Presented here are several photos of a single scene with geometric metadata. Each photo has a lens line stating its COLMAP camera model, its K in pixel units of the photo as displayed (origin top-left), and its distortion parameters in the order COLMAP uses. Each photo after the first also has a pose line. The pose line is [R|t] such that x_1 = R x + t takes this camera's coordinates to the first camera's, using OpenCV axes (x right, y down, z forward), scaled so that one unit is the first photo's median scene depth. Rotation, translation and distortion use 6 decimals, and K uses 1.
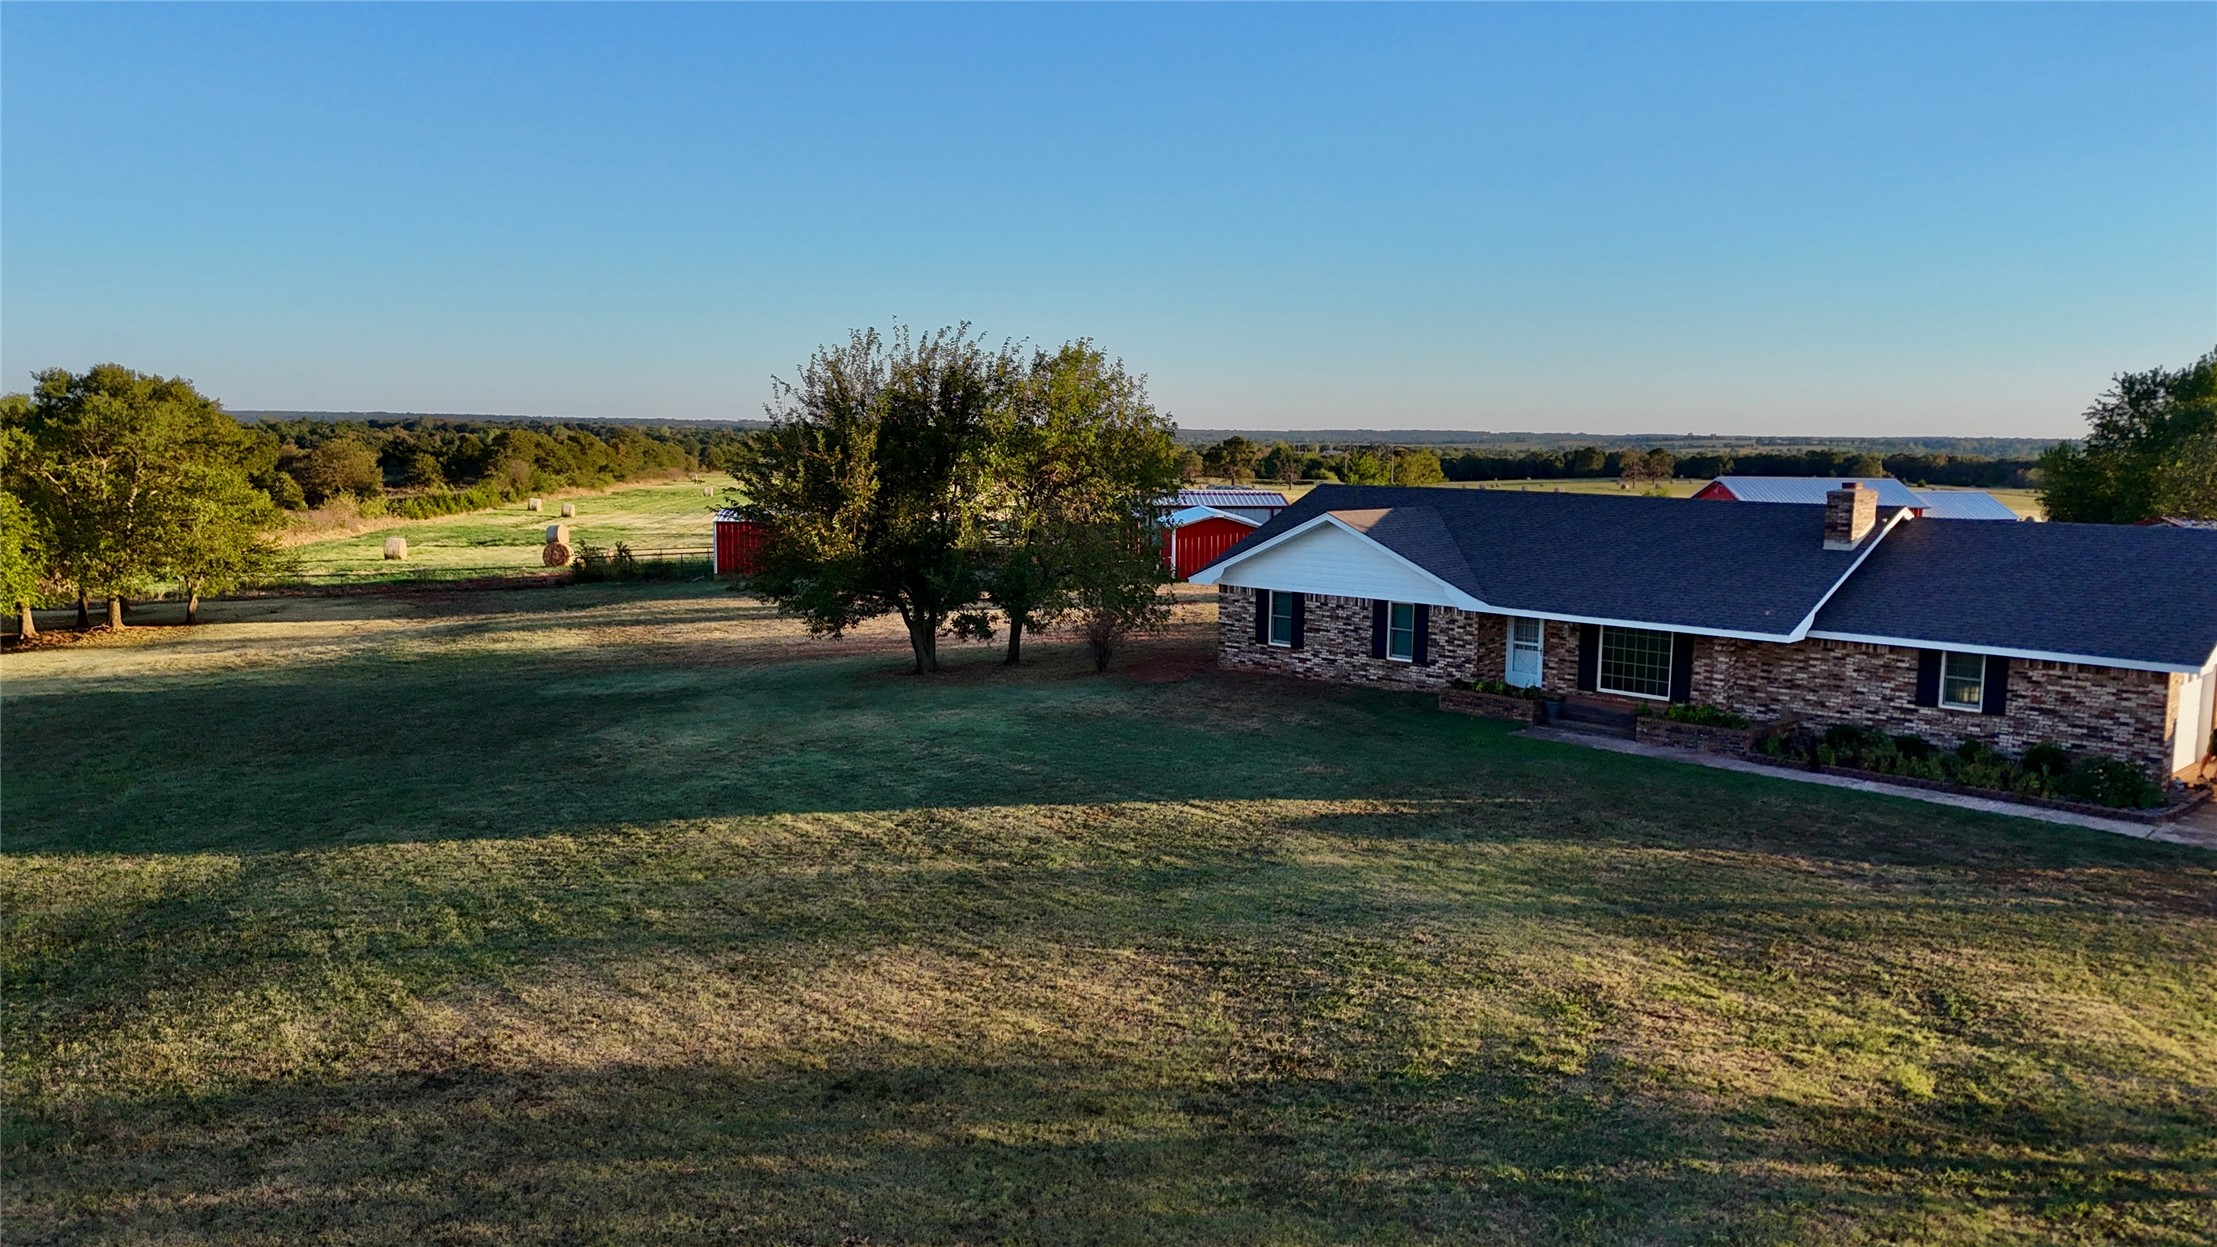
lens RADIAL K [[1632.9, 0, 1119.2], [0, 1632.9, 632.4], [0, 0, 1]] dist [0.071217, -0.063727]
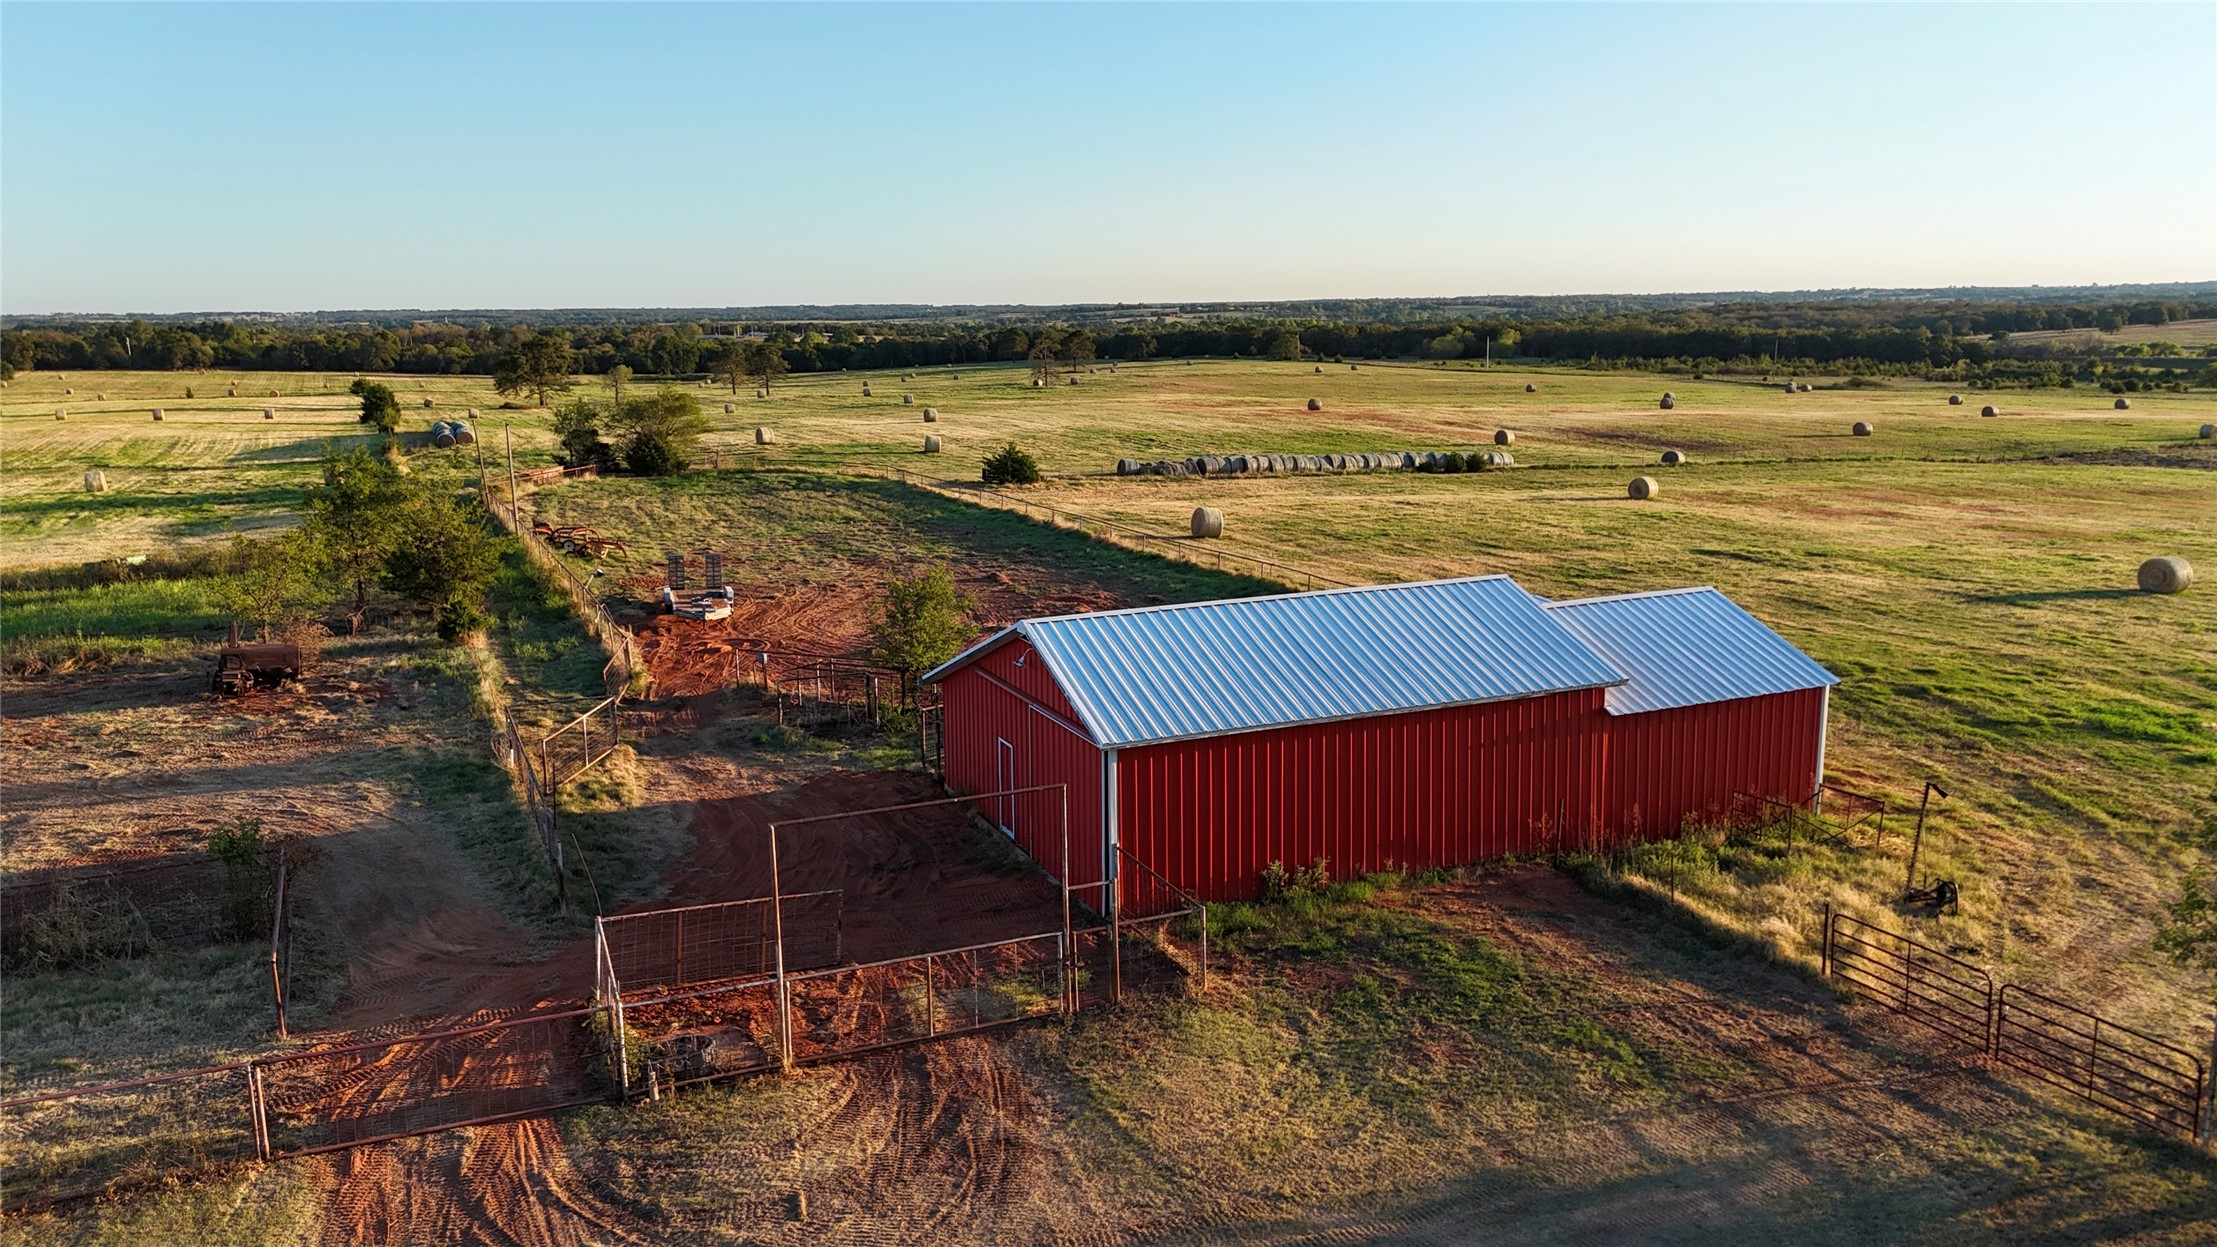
lens RADIAL K [[1632.9, 0, 1119.2], [0, 1632.9, 632.4], [0, 0, 1]] dist [0.071217, -0.063727]
pose [[0.945651, -0.092926, 0.311622, 0.695204], [0.069534, 0.993919, 0.085380, -0.284296], [-0.317661, -0.059071, 0.946363, 1.707954]]
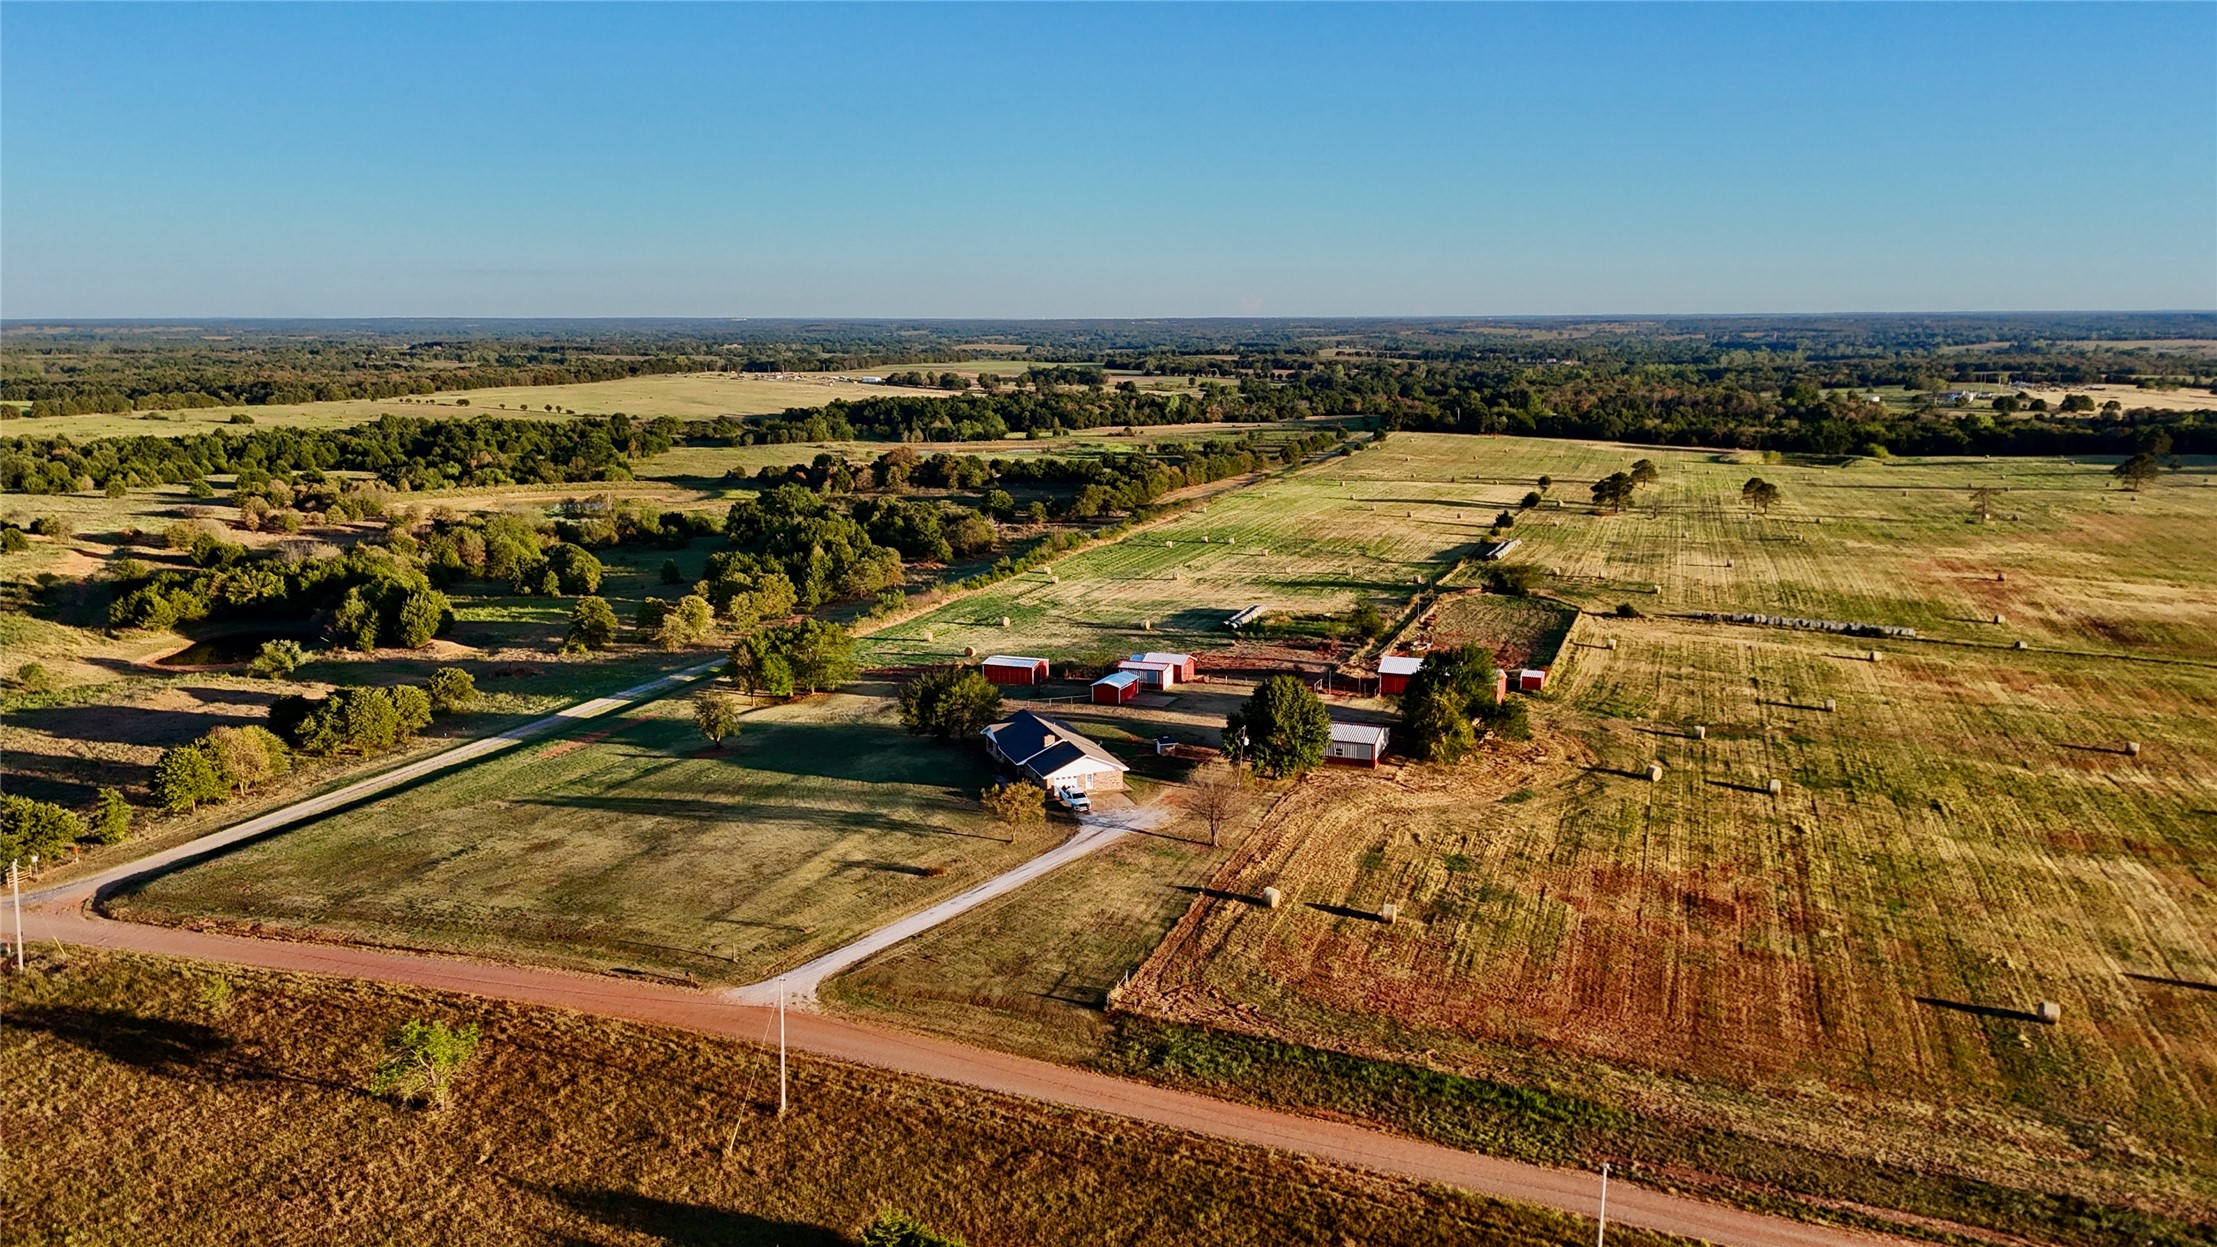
lens RADIAL K [[1632.9, 0, 1119.2], [0, 1632.9, 632.4], [0, 0, 1]] dist [0.071217, -0.063727]
pose [[0.904795, 0.061397, -0.421399, 2.453324], [-0.032913, 0.996674, 0.074543, -0.706244], [0.424575, -0.053577, 0.903806, -3.158414]]
